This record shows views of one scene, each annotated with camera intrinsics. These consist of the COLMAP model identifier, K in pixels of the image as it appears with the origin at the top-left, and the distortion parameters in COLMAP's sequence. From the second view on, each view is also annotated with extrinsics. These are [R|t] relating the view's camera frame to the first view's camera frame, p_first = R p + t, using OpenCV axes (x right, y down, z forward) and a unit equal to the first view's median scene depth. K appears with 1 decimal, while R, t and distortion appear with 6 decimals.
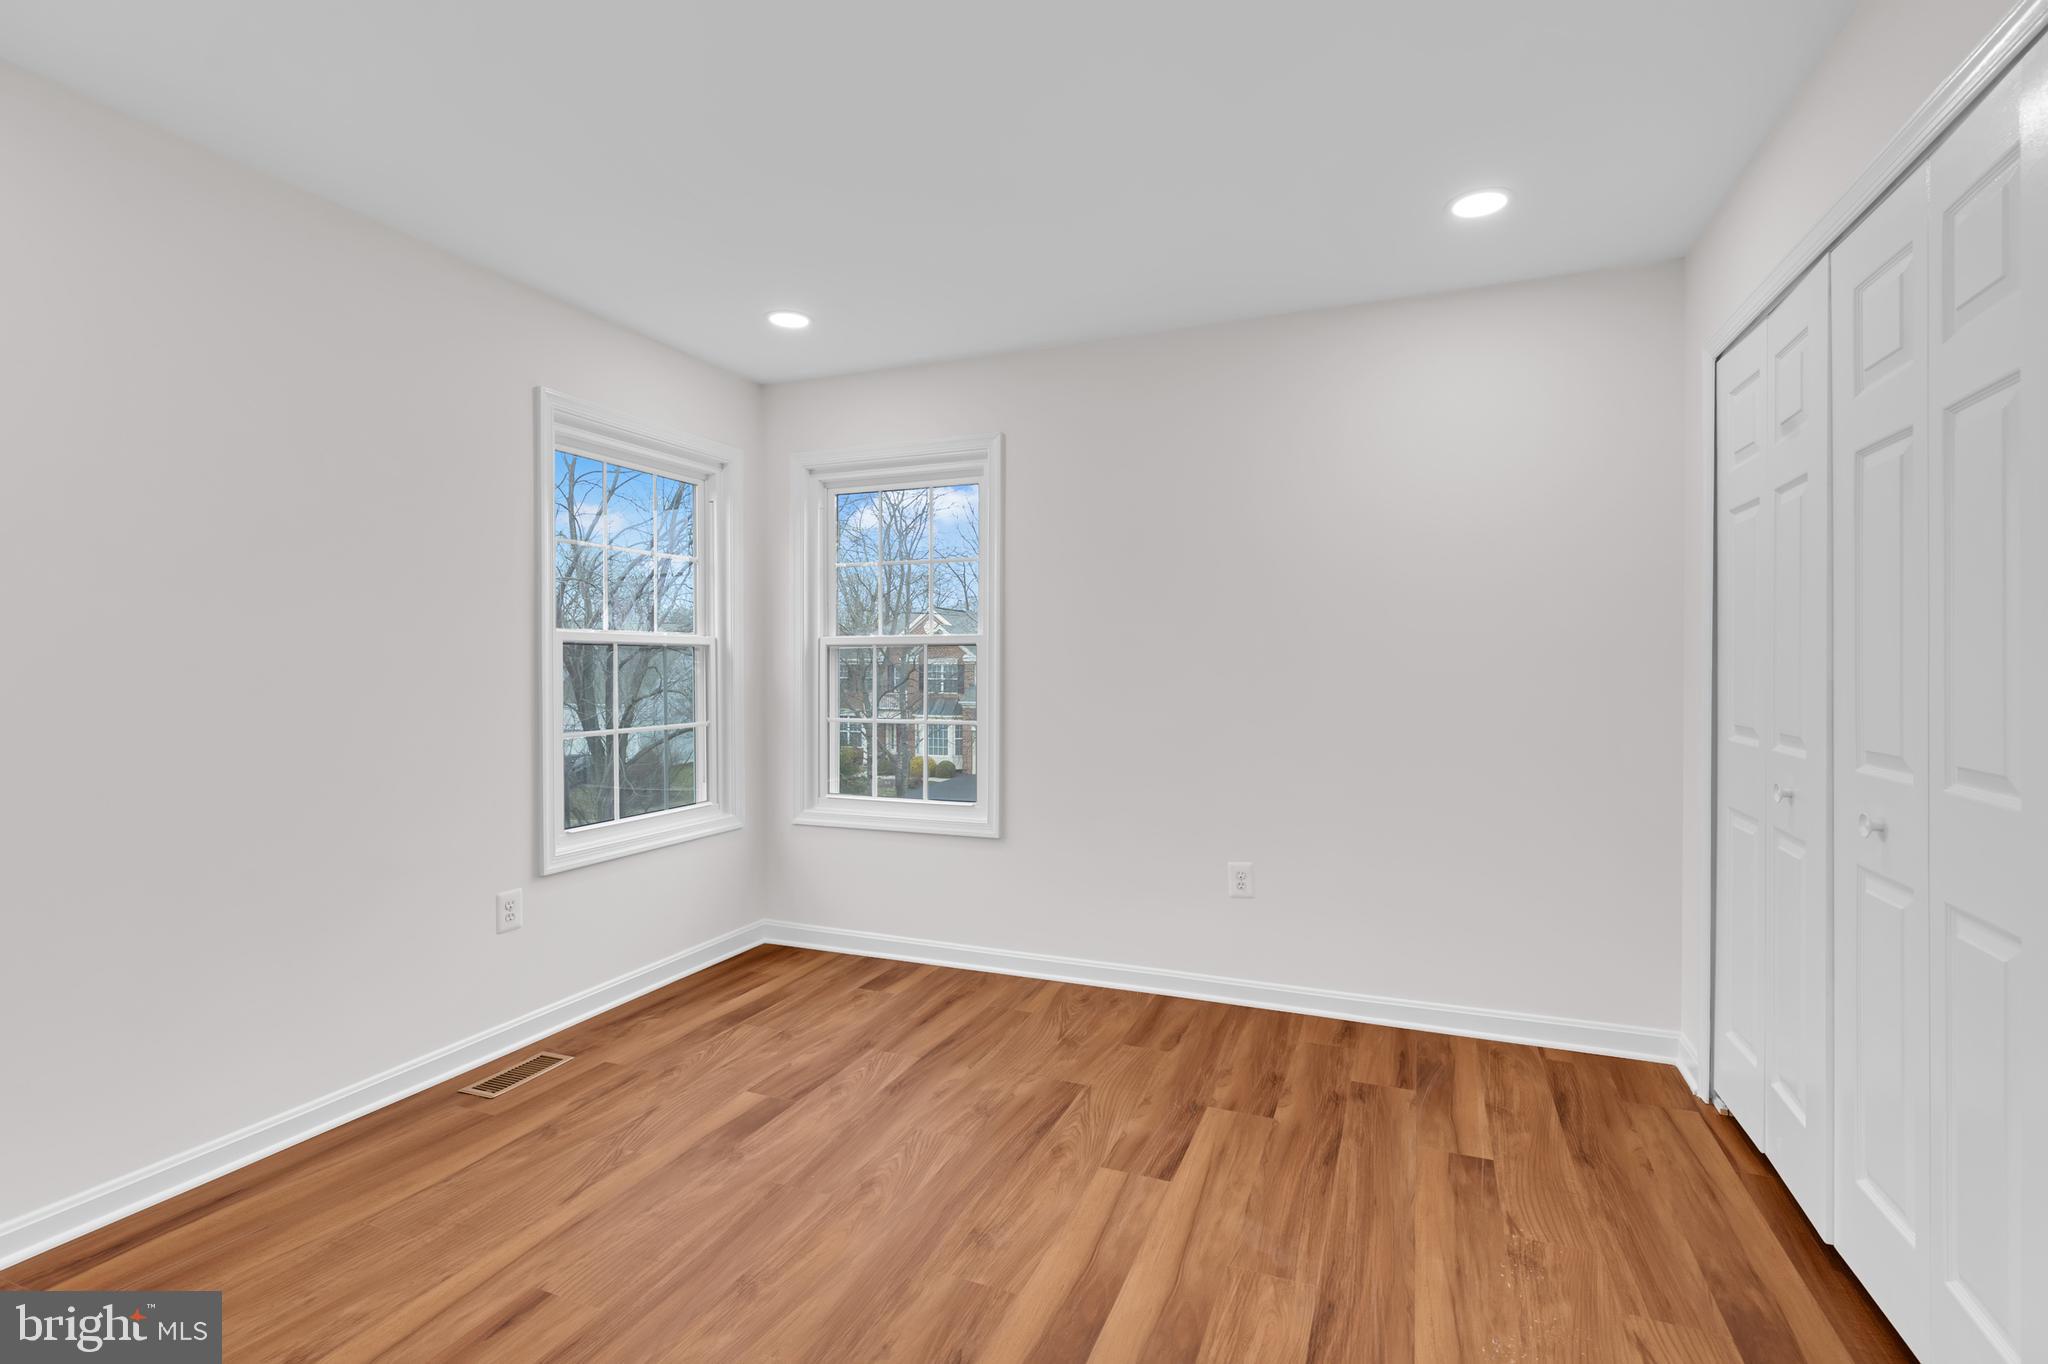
lens RADIAL K [[938.8, 0, 1022.8], [0, 938.8, 684.2], [0, 0, 1]] dist [0.000170, 0.000467]
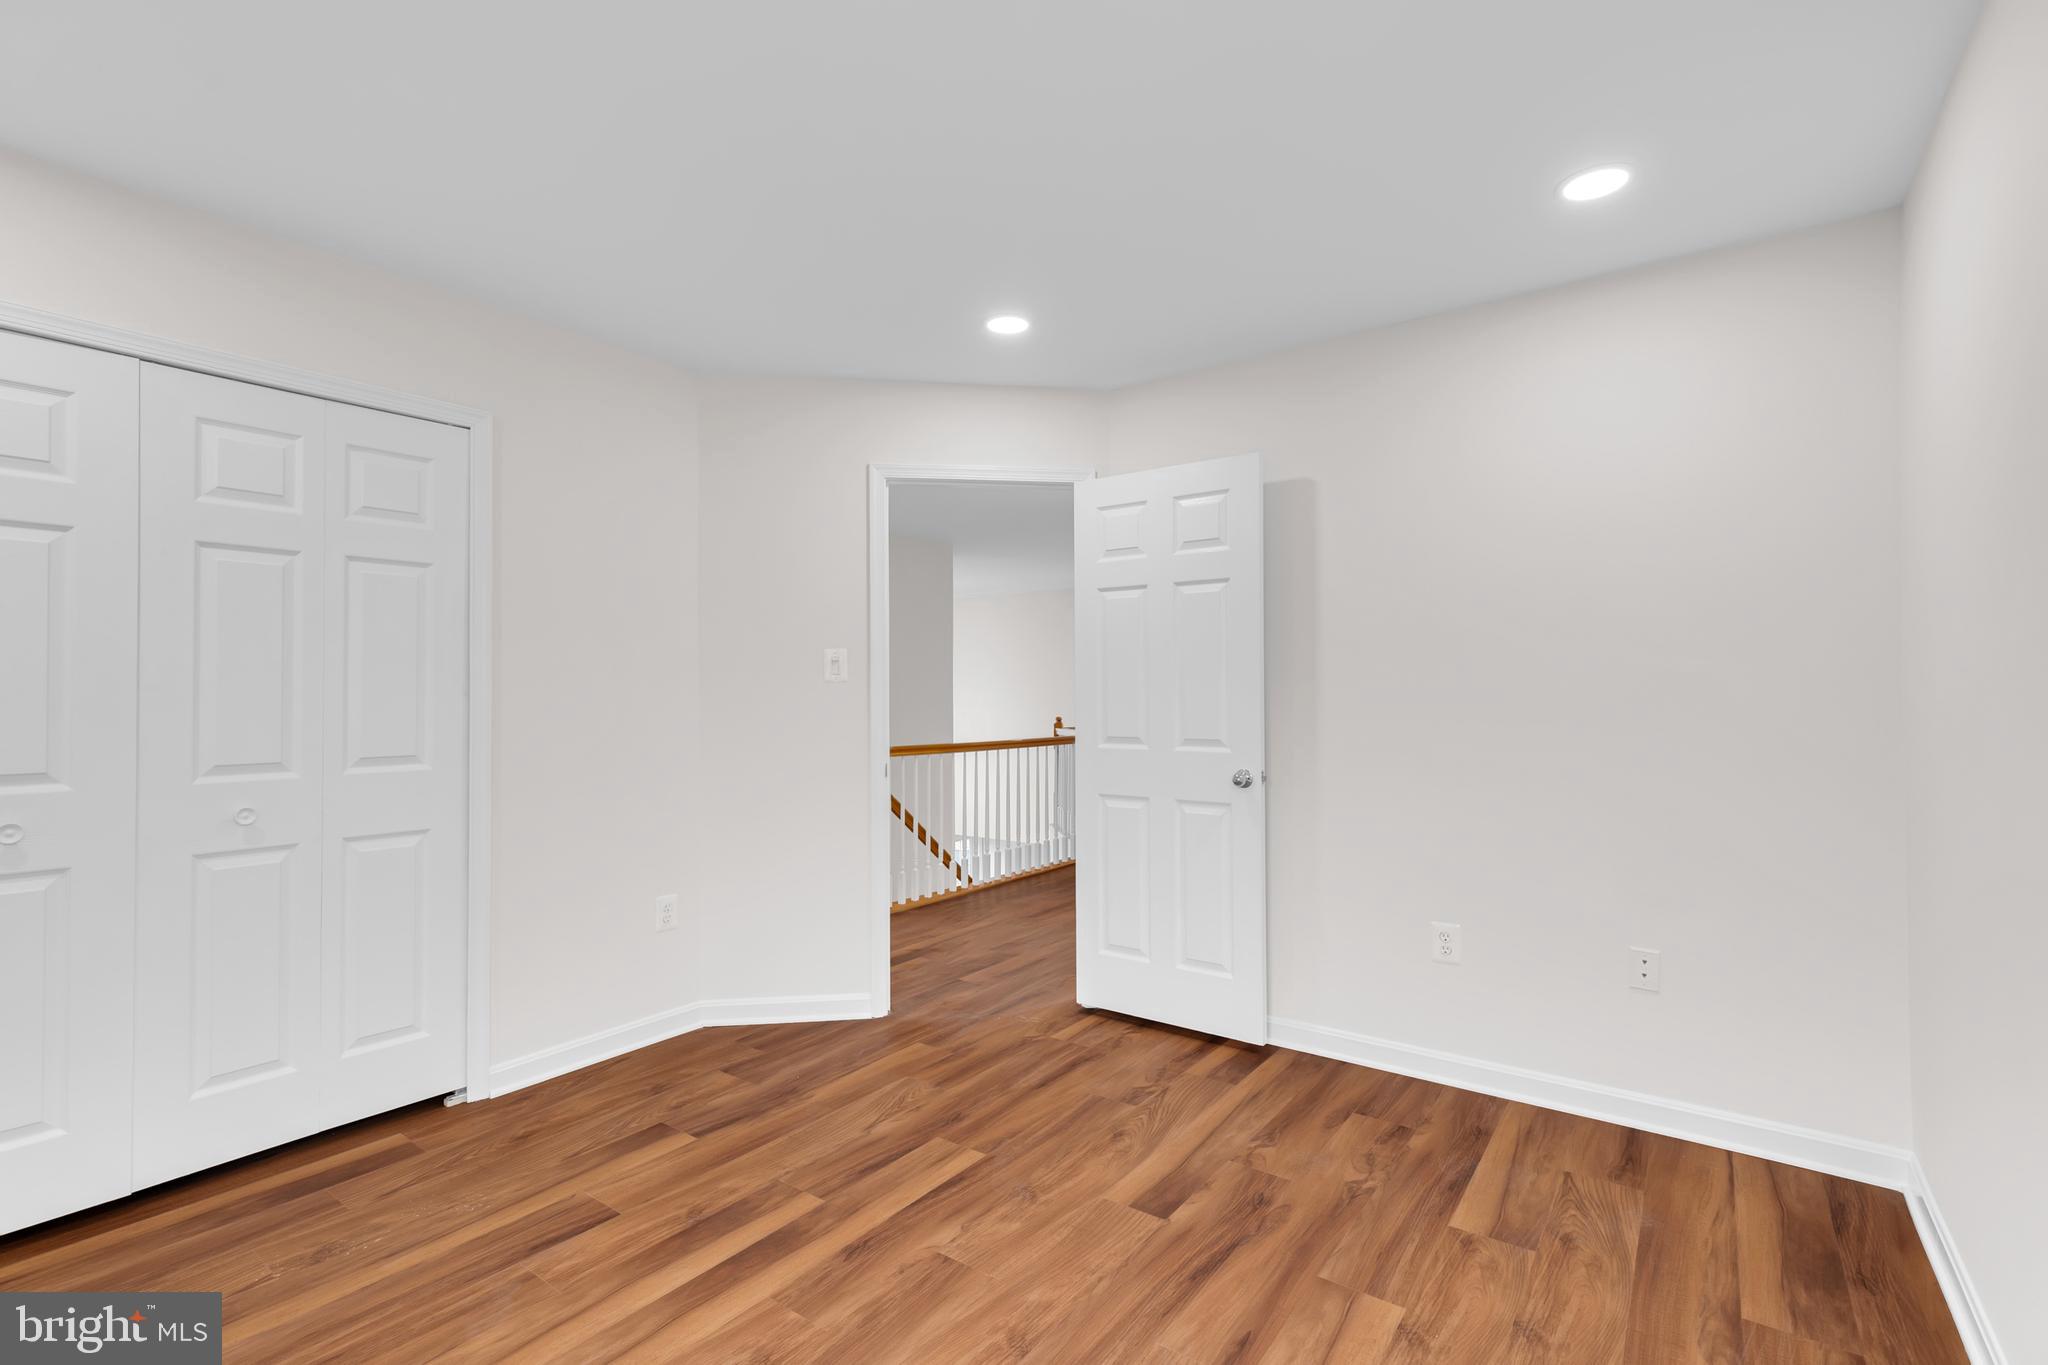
lens RADIAL K [[938.8, 0, 1022.8], [0, 938.8, 684.7], [0, 0, 1]] dist [0.000170, 0.000467]
pose [[-0.972778, 0.005166, 0.231683, -0.533350], [0.007661, 0.999922, 0.009869, -0.050039], [-0.231614, 0.011375, -0.972741, 1.956560]]
